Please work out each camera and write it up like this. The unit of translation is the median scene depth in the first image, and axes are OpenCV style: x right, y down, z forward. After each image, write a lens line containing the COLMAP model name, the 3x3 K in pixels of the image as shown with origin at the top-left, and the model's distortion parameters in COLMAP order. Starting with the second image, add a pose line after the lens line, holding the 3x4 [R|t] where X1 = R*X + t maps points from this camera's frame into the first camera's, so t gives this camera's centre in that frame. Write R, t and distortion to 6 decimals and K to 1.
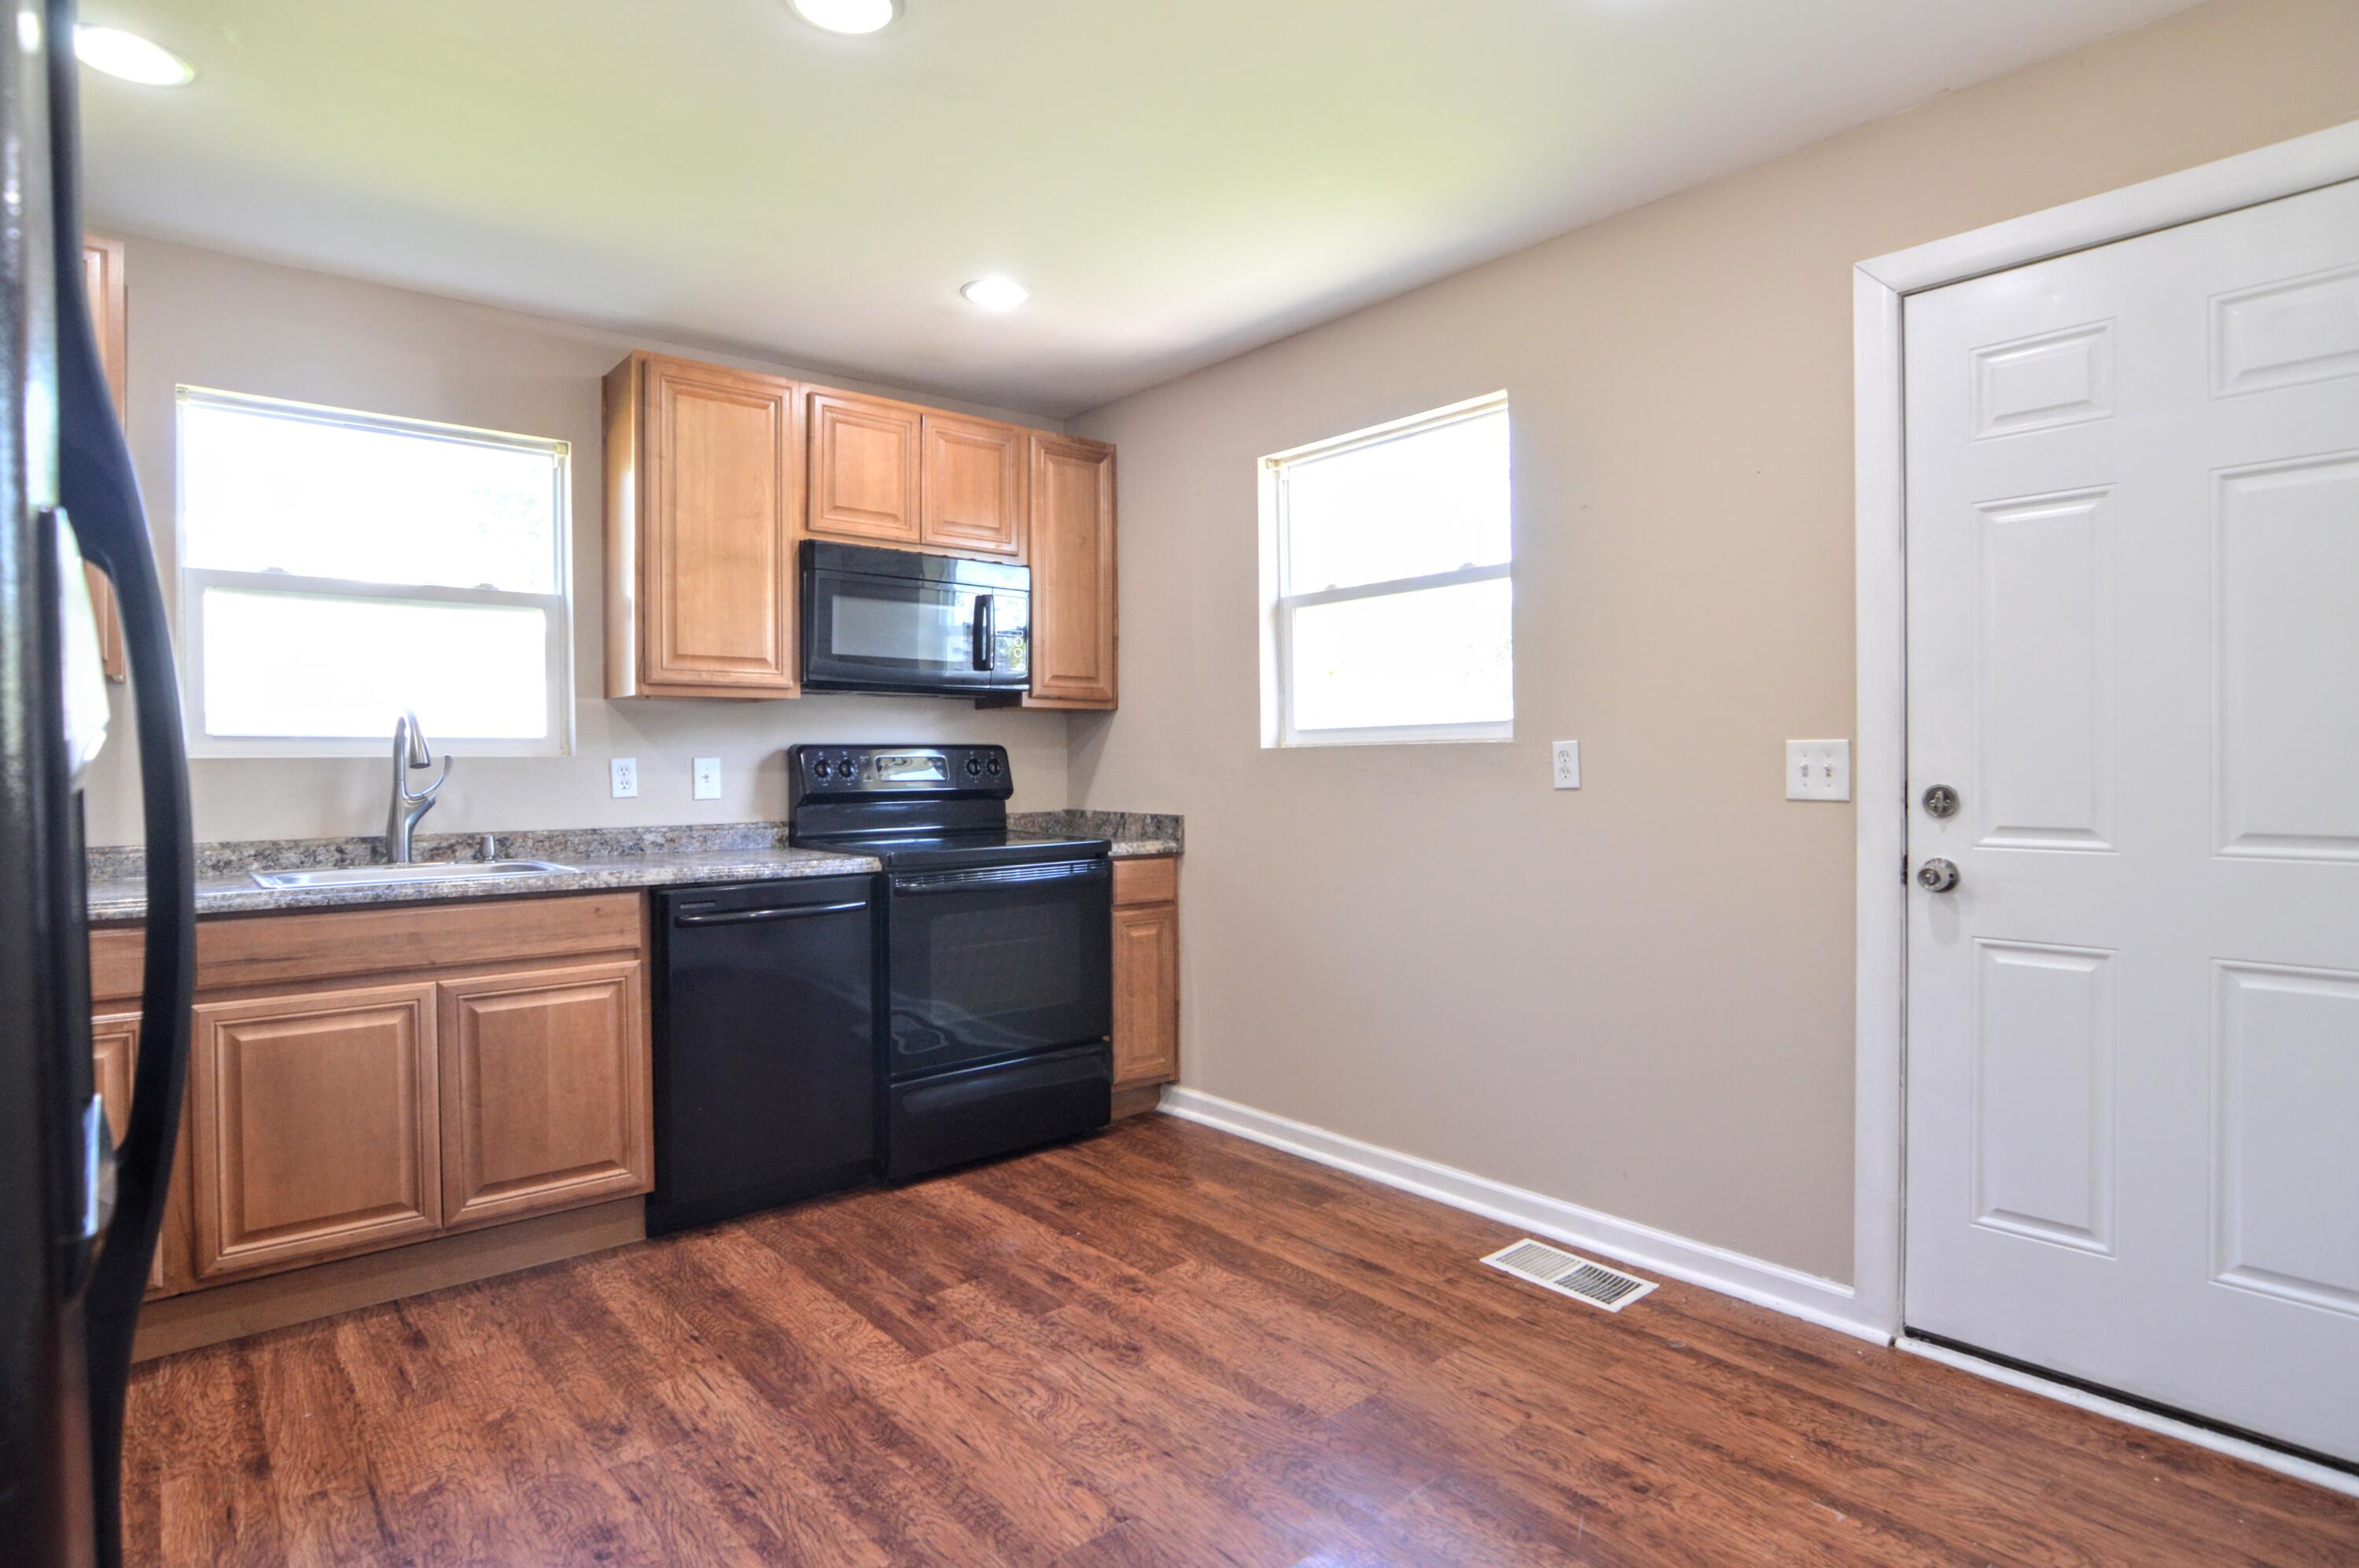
lens RADIAL K [[1235.2, 0, 1169.0], [0, 1235.2, 768.0], [0, 0, 1]] dist [-0.018994, 0.000677]
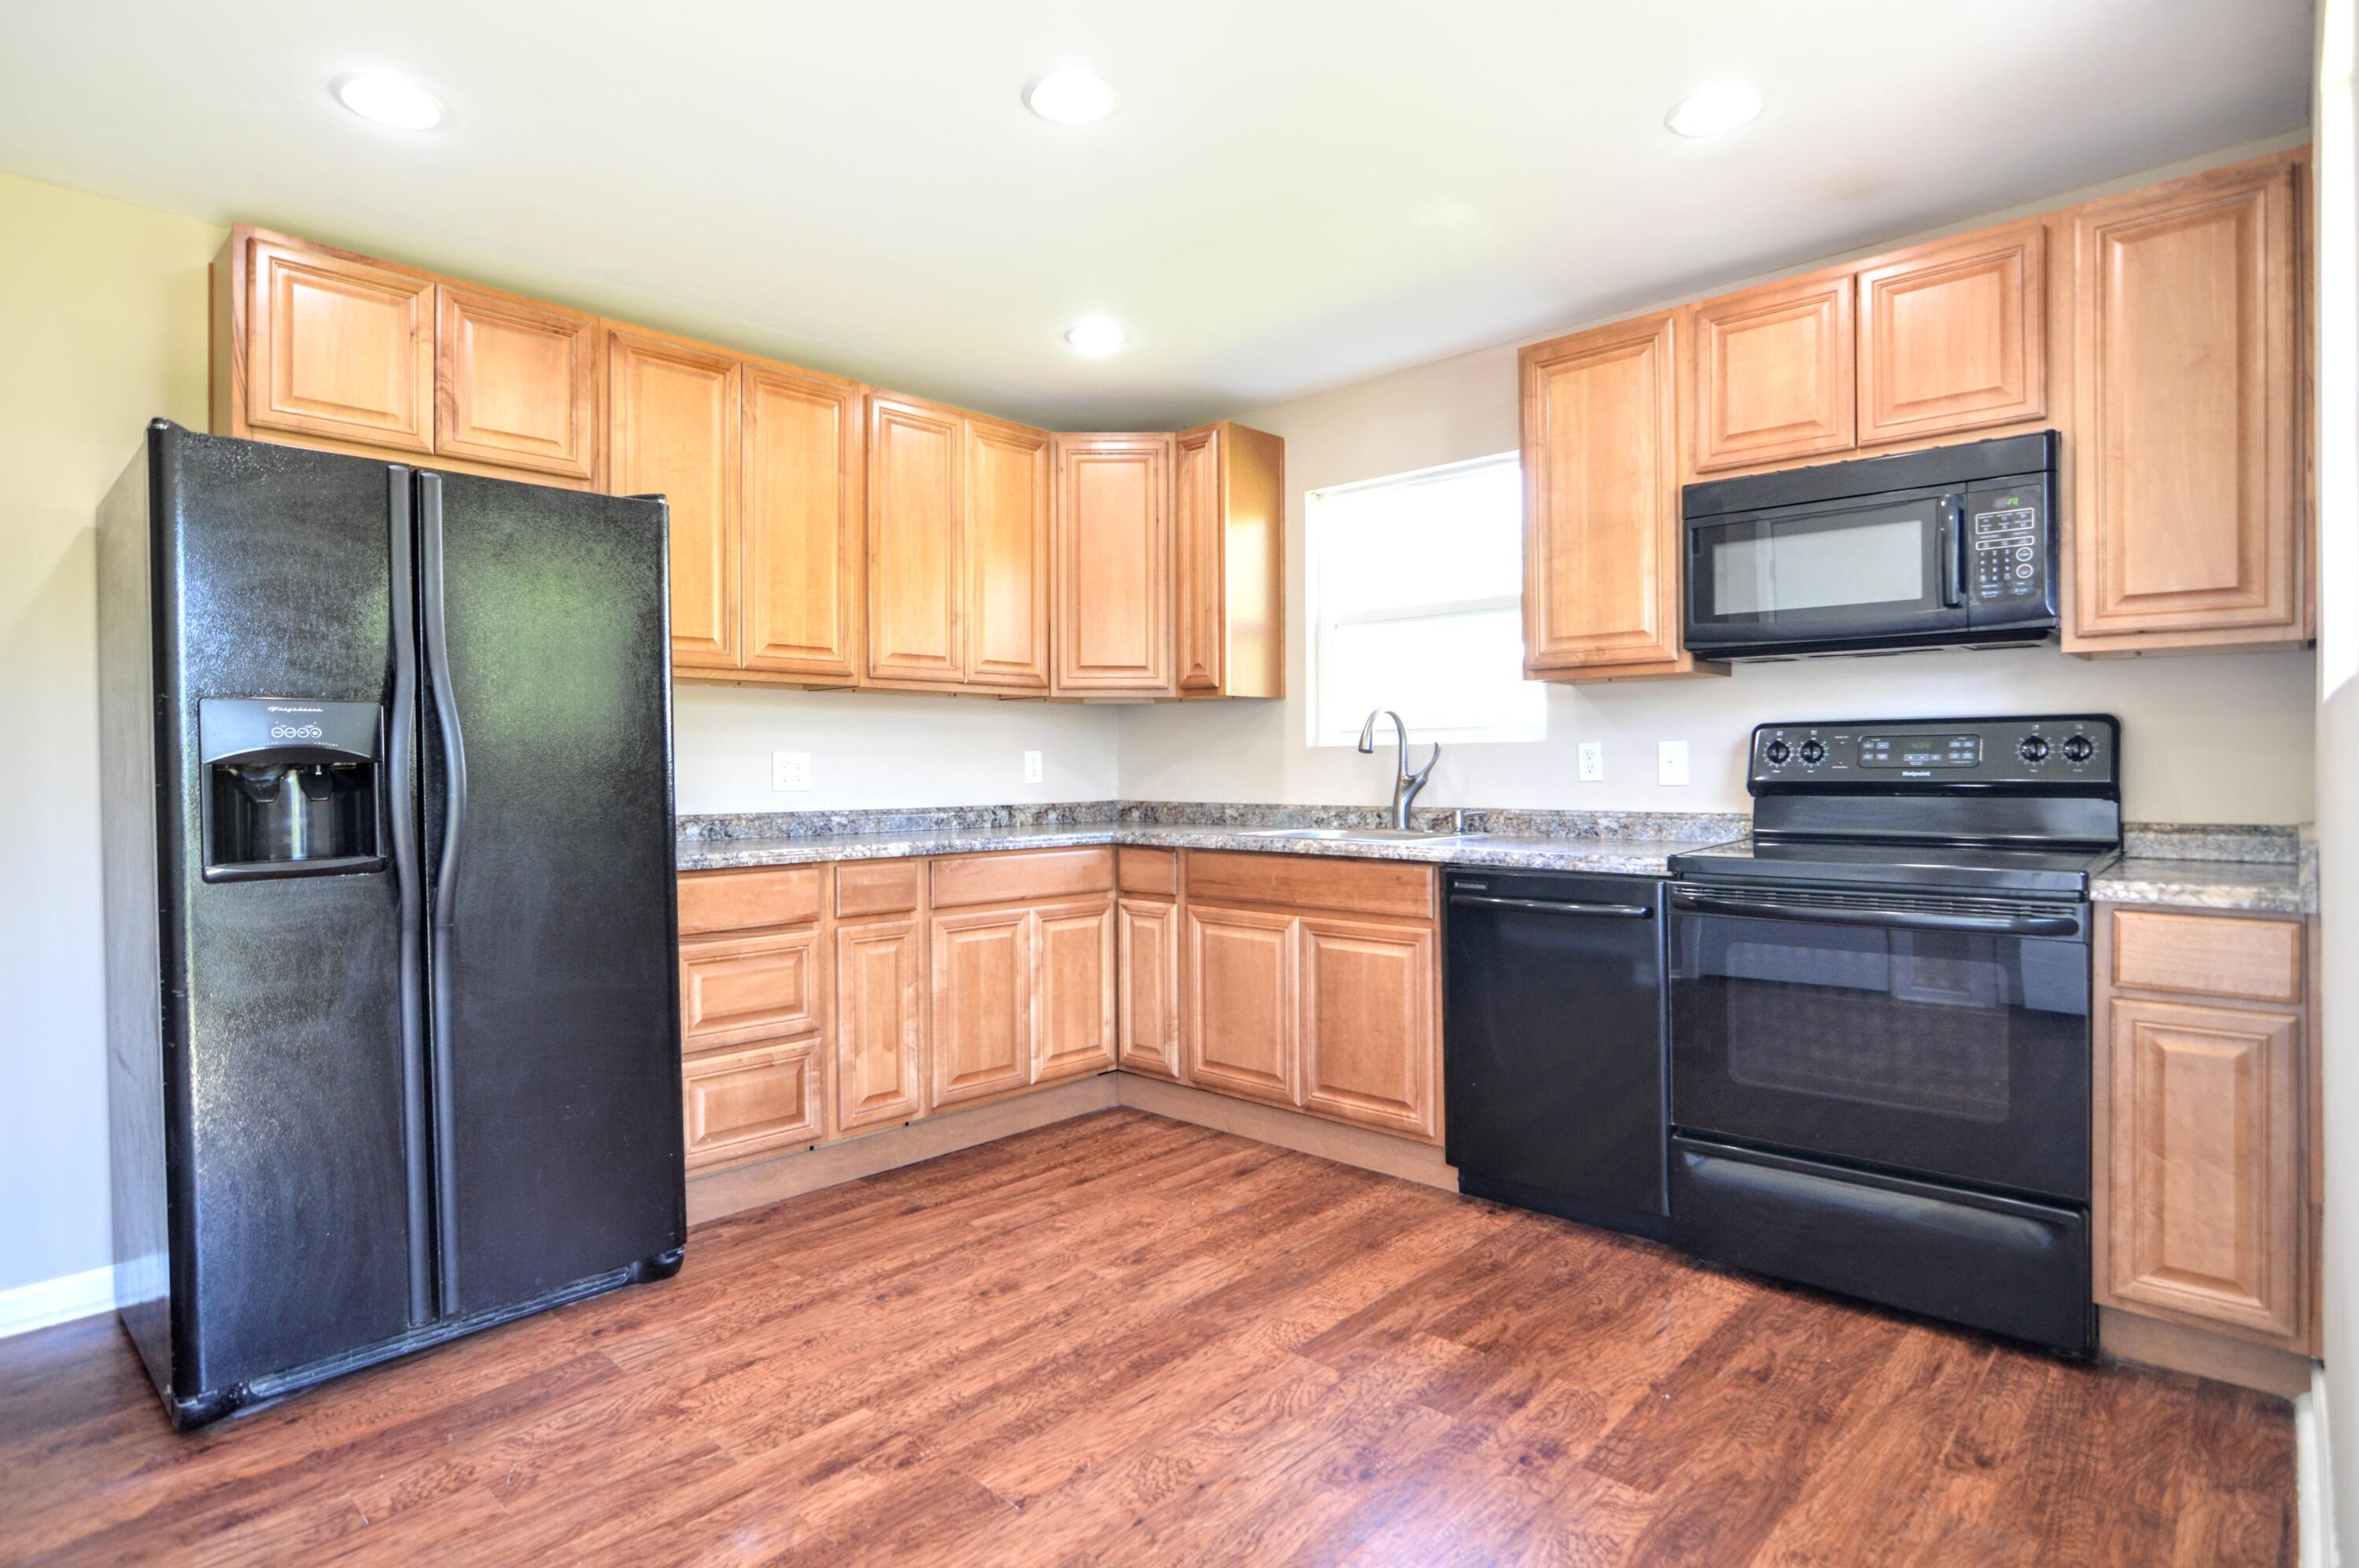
lens RADIAL K [[1209.8, 0, 1163.7], [0, 1209.8, 774.8], [0, 0, 1]] dist [-0.036455, 0.012394]
pose [[0.107759, 0.015268, -0.994060, 0.610040], [0.003678, 0.999869, 0.015756, 0.002234], [0.994170, -0.005354, 0.107689, 0.663377]]
